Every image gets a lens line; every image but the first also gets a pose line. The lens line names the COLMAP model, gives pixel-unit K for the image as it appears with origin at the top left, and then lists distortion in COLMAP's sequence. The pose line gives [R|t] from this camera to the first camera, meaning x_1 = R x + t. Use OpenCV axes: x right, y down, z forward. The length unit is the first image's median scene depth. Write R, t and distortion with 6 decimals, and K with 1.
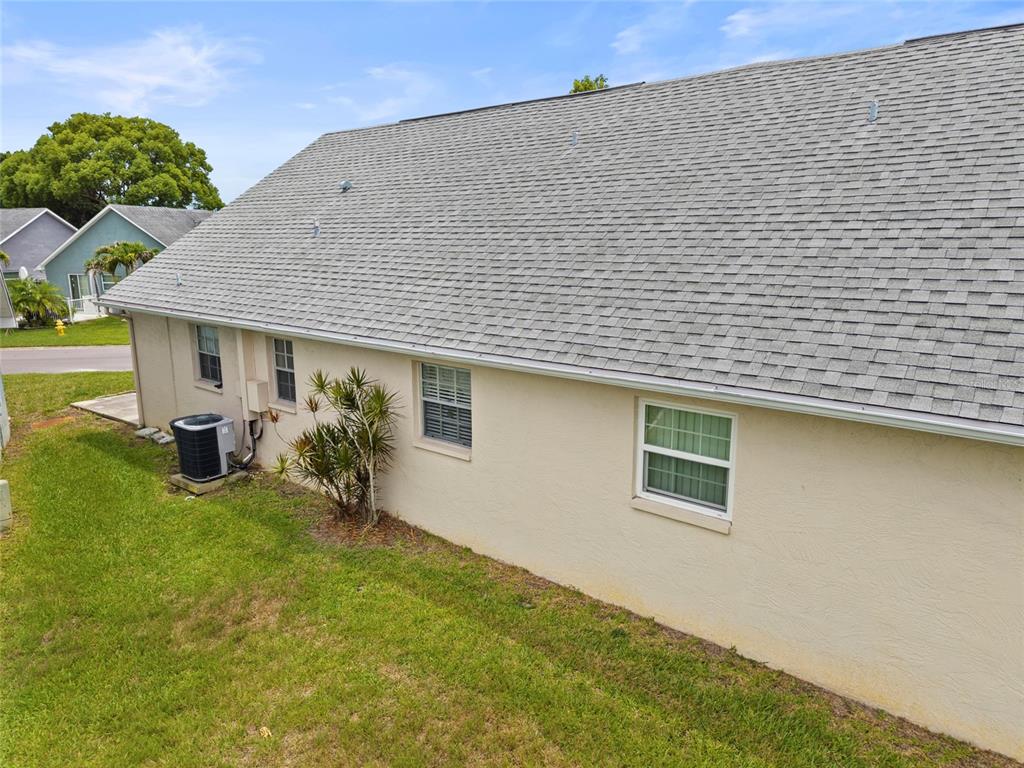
lens RADIAL K [[701.0, 0, 512.0], [0, 701.0, 384.0], [0, 0, 1]] dist [0.008435, 0.003351]
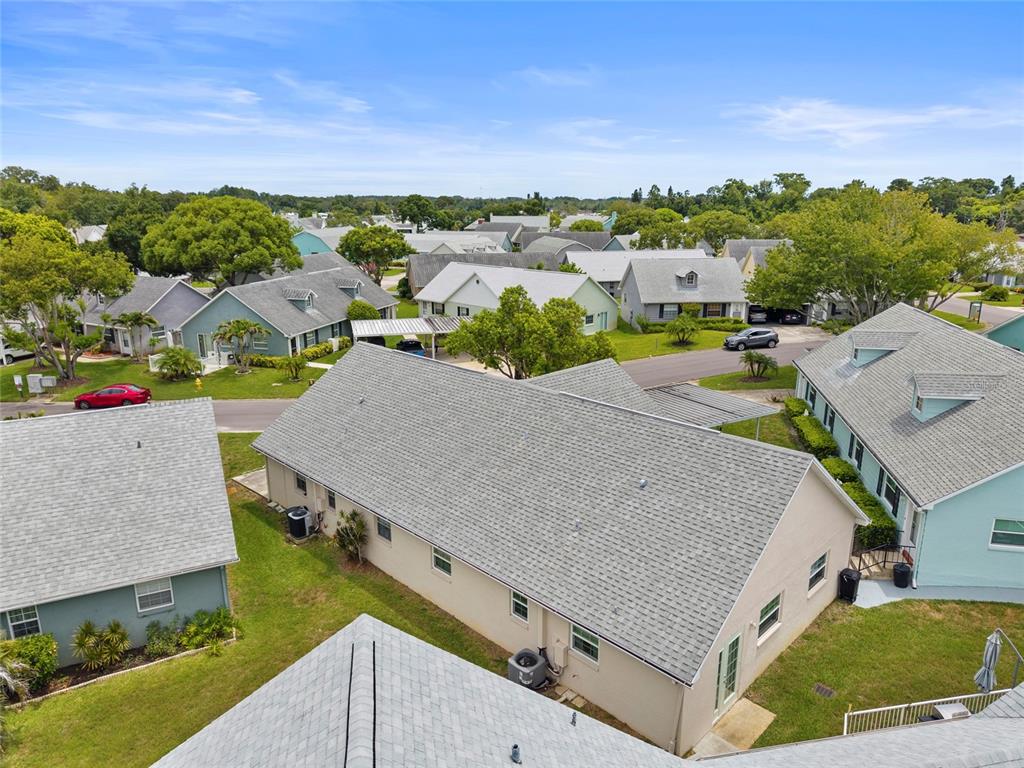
lens RADIAL K [[701.0, 0, 512.0], [0, 701.0, 384.0], [0, 0, 1]] dist [0.008435, 0.003351]
pose [[0.995272, 0.023016, -0.094365, 0.523764], [-0.018097, 0.998449, 0.052651, -0.545753], [0.095431, -0.050695, 0.994144, -1.351848]]
